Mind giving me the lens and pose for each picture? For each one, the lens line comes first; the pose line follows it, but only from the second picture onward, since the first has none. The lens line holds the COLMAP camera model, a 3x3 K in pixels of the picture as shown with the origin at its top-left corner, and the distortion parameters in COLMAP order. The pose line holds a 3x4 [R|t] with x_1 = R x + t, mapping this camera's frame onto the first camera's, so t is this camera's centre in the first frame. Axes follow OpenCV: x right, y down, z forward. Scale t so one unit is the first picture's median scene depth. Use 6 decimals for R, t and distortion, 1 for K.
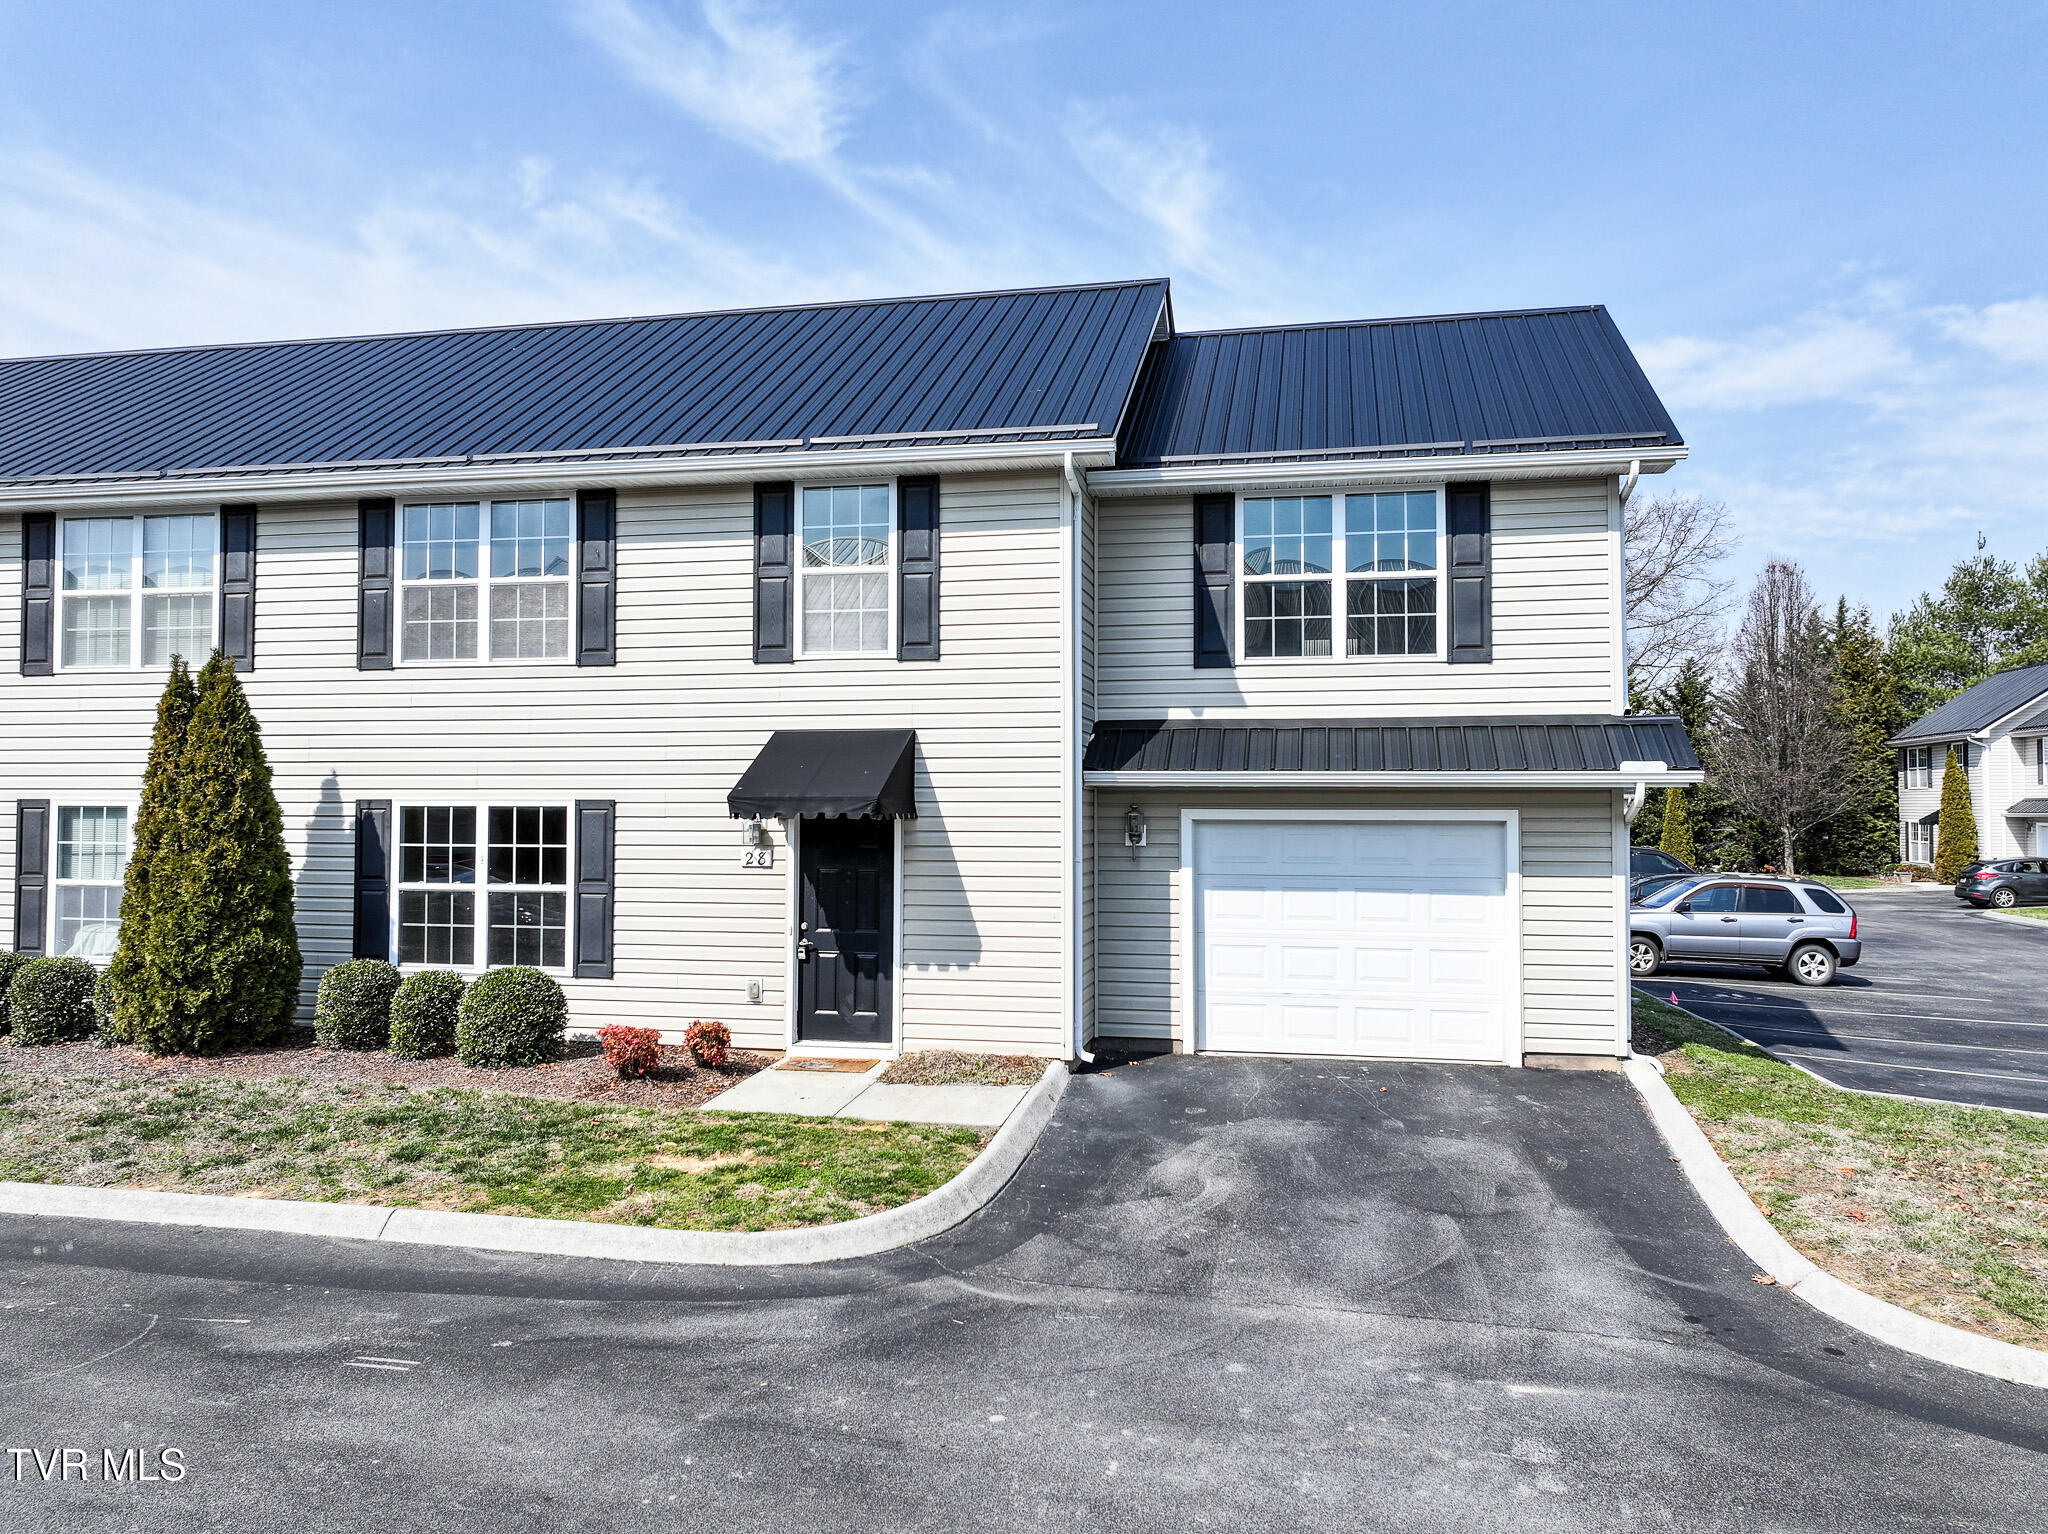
lens RADIAL K [[1419.5, 0, 1024.0], [0, 1419.5, 767.0], [0, 0, 1]] dist [0.008419, -0.000311]
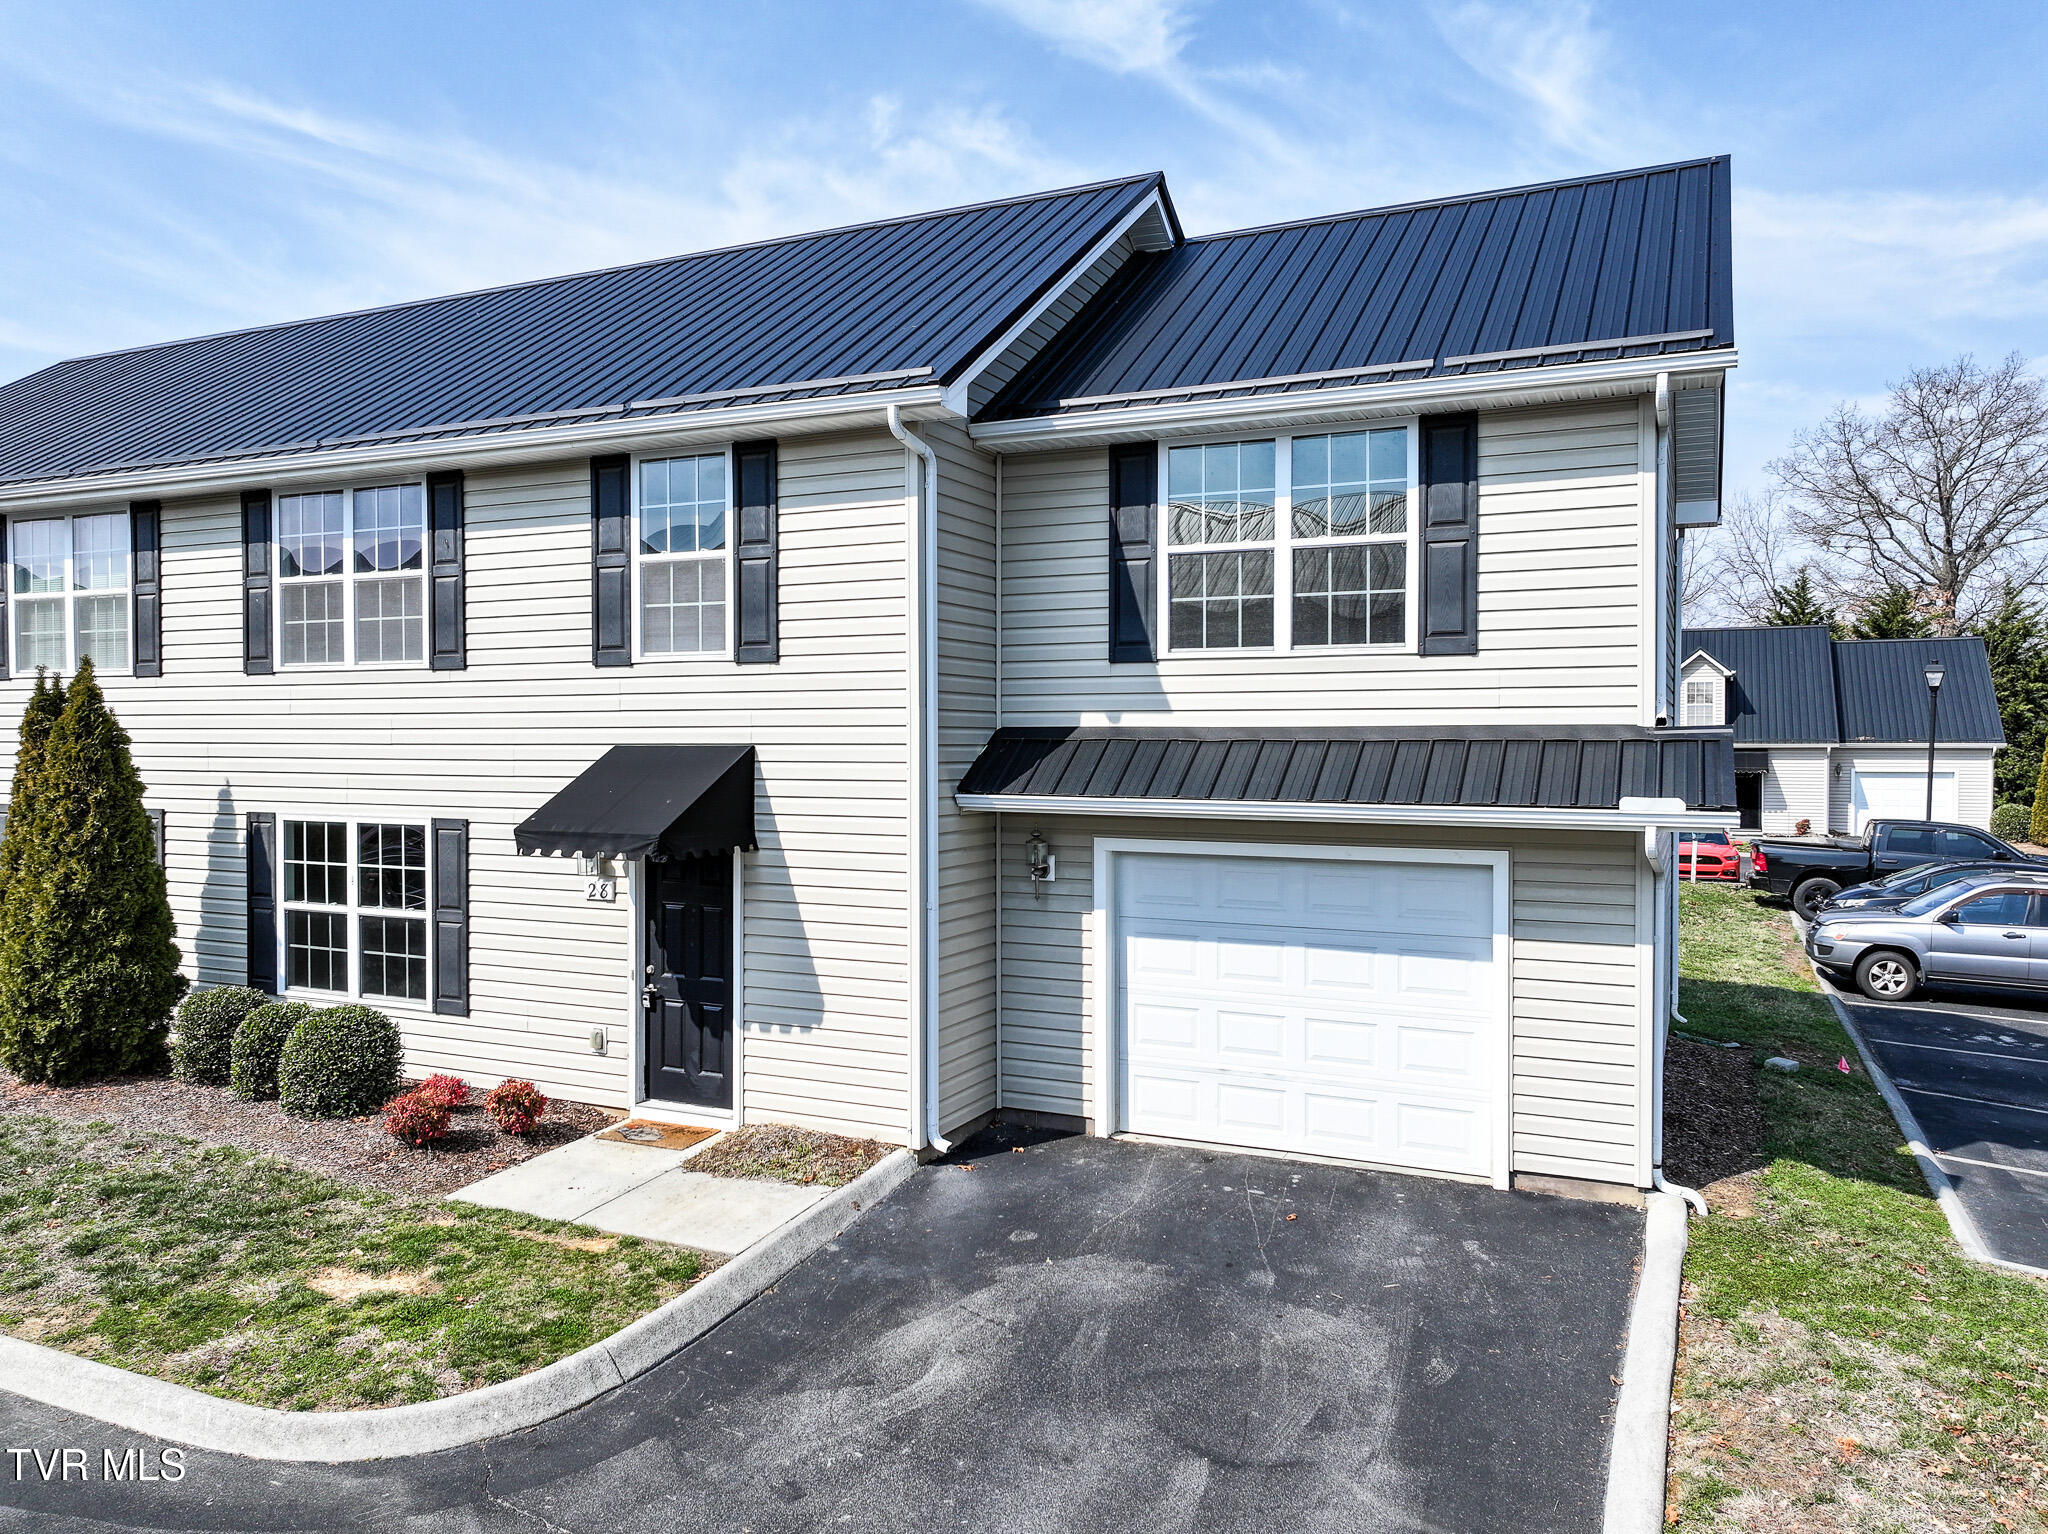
lens RADIAL K [[1425.2, 0, 1024.0], [0, 1425.2, 767.0], [0, 0, 1]] dist [0.005328, 0.003922]
pose [[0.974224, 0.003346, -0.225558, 0.263611], [0.007417, 0.998874, 0.046852, -0.050678], [0.225461, -0.047318, 0.973103, 0.207070]]
